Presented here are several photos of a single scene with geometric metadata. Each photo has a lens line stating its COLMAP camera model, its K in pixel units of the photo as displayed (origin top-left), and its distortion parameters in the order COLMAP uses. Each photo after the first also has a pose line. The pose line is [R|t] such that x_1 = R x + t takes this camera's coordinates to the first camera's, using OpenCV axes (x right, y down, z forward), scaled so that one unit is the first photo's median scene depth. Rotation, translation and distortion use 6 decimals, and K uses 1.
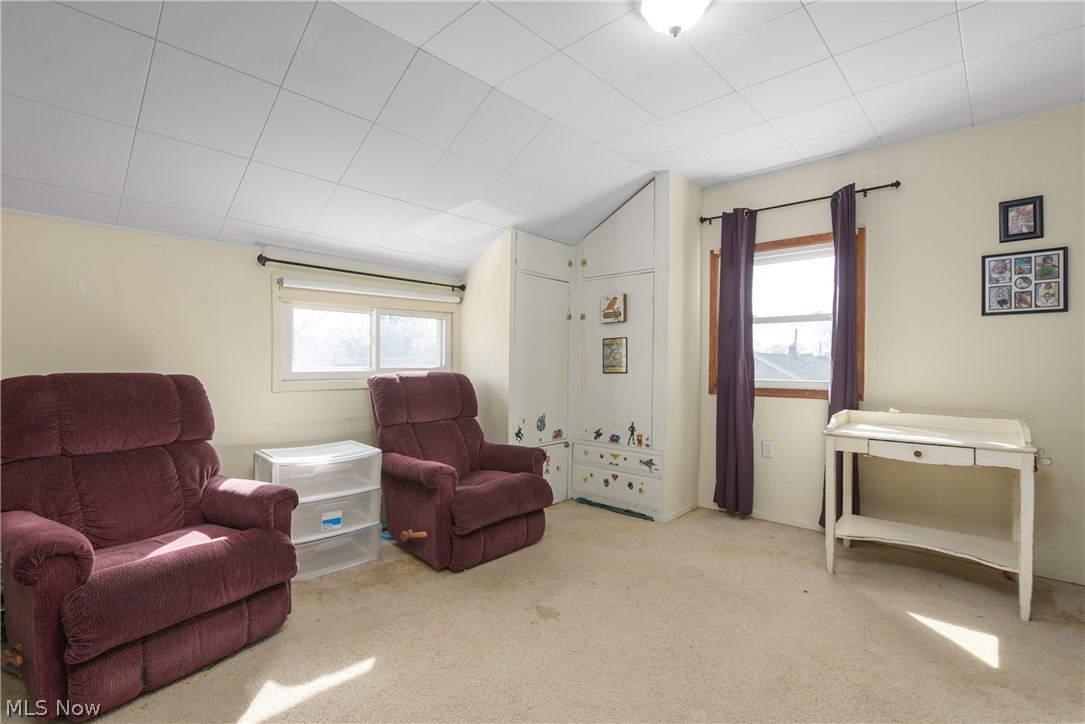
lens RADIAL K [[510.5, 0, 542.5], [0, 510.5, 362.0], [0, 0, 1]] dist [-0.000916, -0.000168]
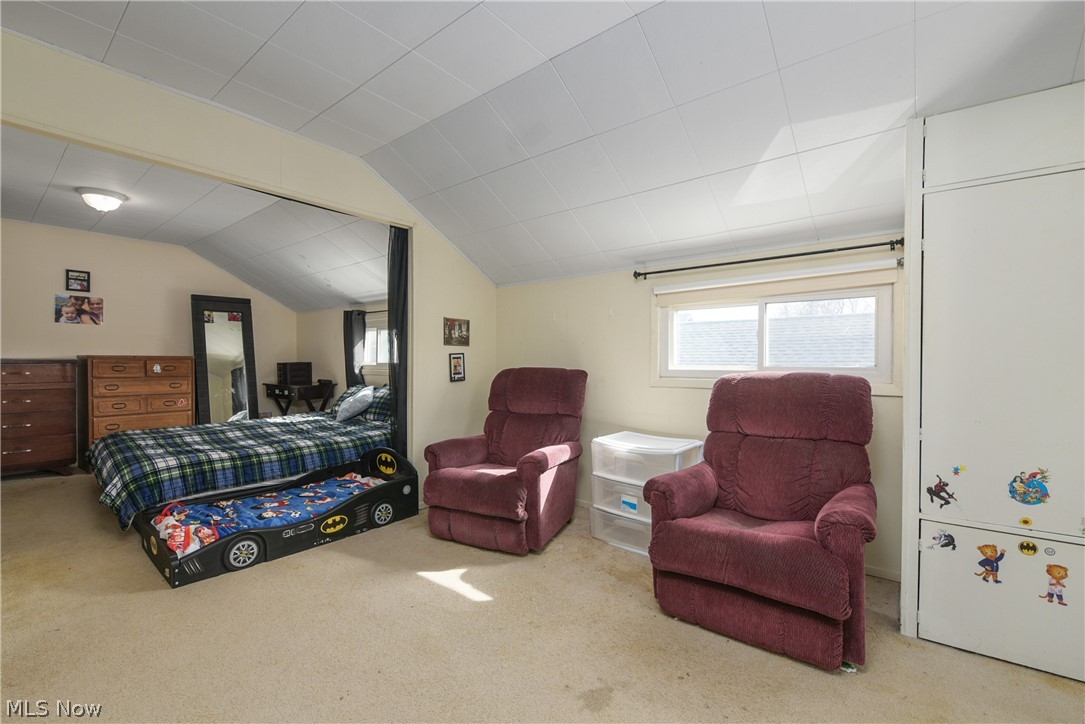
lens RADIAL K [[473.3, 0, 537.7], [0, 473.3, 364.2], [0, 0, 1]] dist [-0.005485, -0.000837]
pose [[0.051106, -0.000372, -0.998693, 0.532150], [0.000627, 1.000000, -0.000341, 0.008413], [0.998693, -0.000609, 0.051107, 0.688206]]
